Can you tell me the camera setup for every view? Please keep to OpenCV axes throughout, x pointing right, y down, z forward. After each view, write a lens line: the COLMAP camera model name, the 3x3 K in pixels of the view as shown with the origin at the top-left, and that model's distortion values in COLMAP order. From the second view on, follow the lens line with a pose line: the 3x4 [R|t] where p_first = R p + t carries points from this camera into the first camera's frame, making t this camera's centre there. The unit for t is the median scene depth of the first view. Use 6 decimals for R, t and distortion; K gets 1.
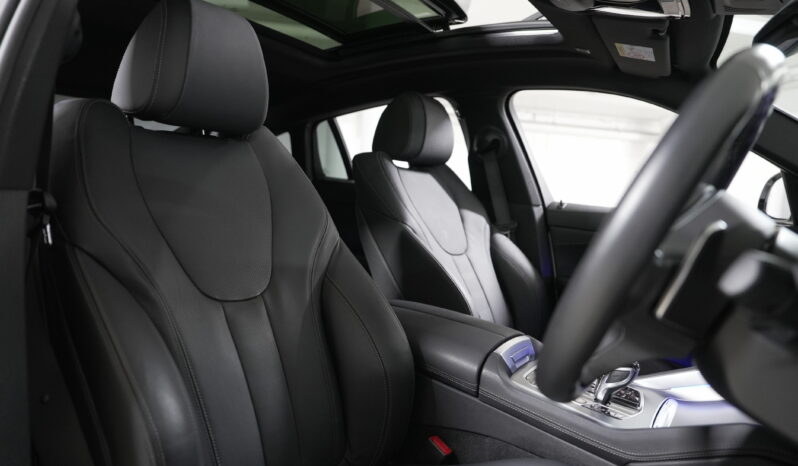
lens RADIAL K [[552.3, 0, 402.5], [0, 552.3, 236.8], [0, 0, 1]] dist [-0.103899, 0.071035]
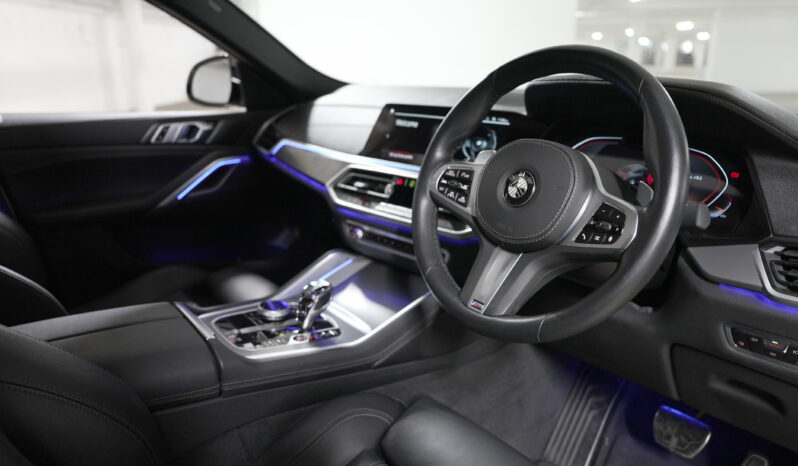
lens RADIAL K [[552.3, 0, 404.1], [0, 552.3, 226.9], [0, 0, 1]] dist [-0.103899, 0.071035]
pose [[0.289029, -0.326997, 0.899742, -0.248017], [0.082196, 0.944860, 0.316991, -0.106899], [-0.953785, -0.017665, 0.299970, 0.273663]]
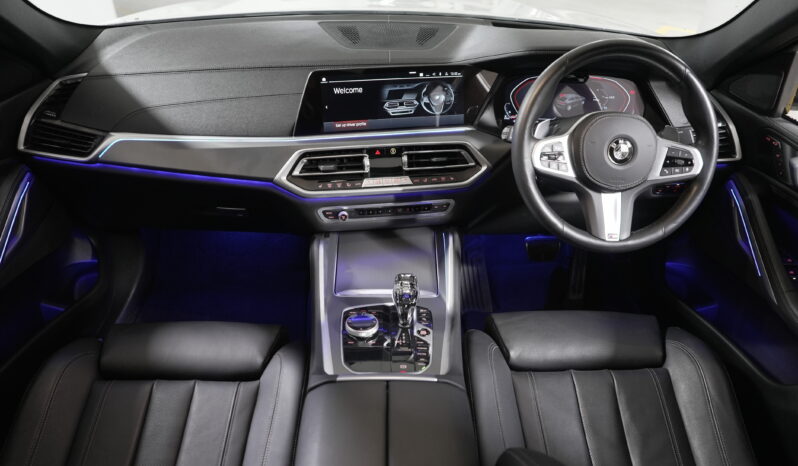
lens RADIAL K [[552.3, 0, 403.4], [0, 552.3, 231.6], [0, 0, 1]] dist [-0.103899, 0.071035]
pose [[-0.573844, -0.510474, 0.640405, -0.134622], [0.008561, 0.778187, 0.627974, -0.287394], [-0.818920, 0.365842, -0.442188, 0.766054]]
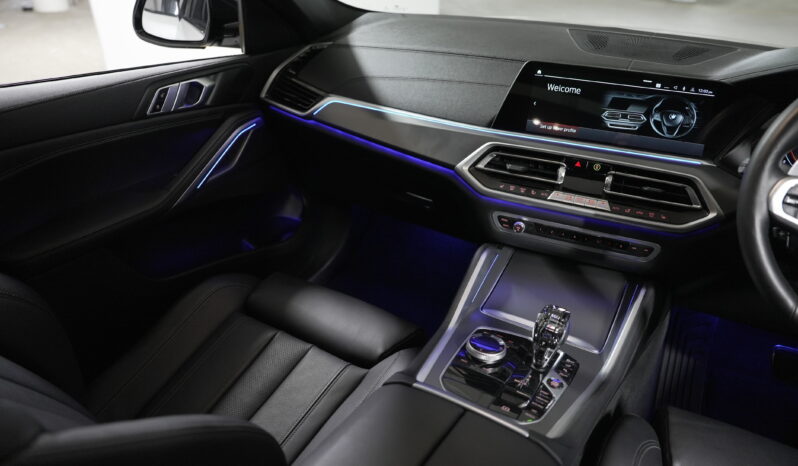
lens RADIAL K [[552.3, 0, 401.8], [0, 552.3, 231.0], [0, 0, 1]] dist [-0.103899, 0.071035]
pose [[-0.045065, -0.522836, 0.851241, -0.139411], [0.048470, 0.849959, 0.524615, -0.188225], [-0.997807, 0.064902, -0.012962, 0.654823]]
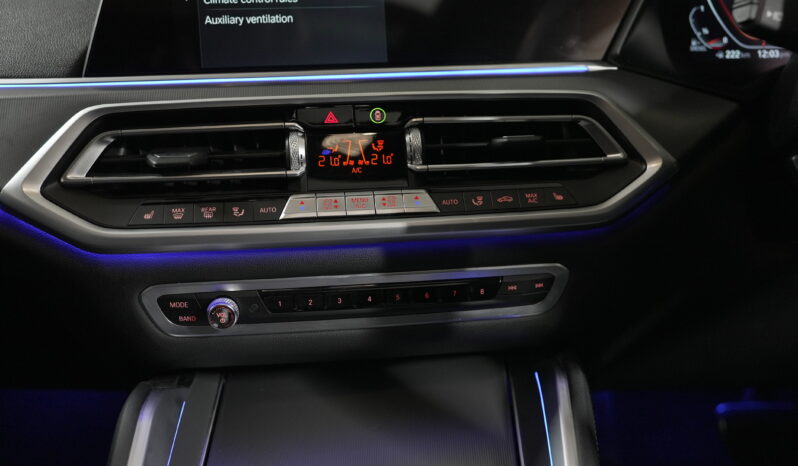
lens RADIAL K [[771.4, 0, 401.4], [0, 771.4, 230.7], [0, 0, 1]] dist [0.005491, 0.000000]
pose [[-0.546756, -0.327661, 0.770517, 0.083998], [0.042384, 0.908238, 0.416302, -0.037780], [-0.836219, 0.260273, -0.482697, 0.603992]]
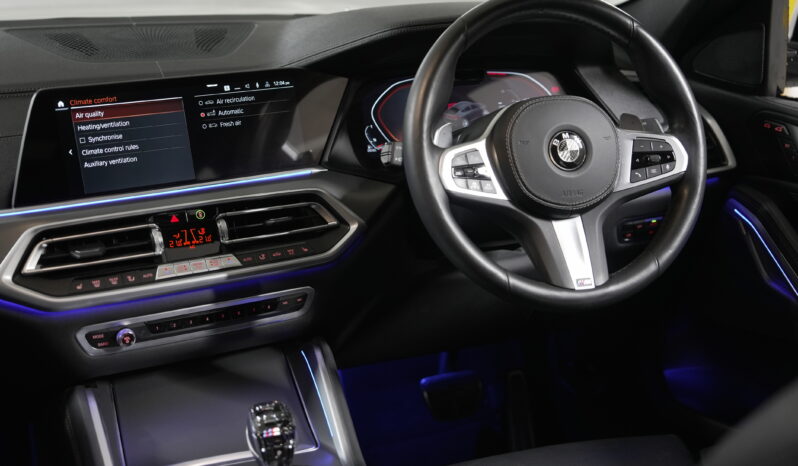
lens RADIAL K [[1110.1, 0, 397.6], [0, 1110.1, 241.5], [0, 0, 1]] dist [0.150363, 0.000000]
pose [[-0.800876, -0.249043, 0.544587, -0.193273], [-0.000231, 0.909547, 0.415601, -0.254727], [-0.598830, 0.332719, -0.728492, 0.936962]]
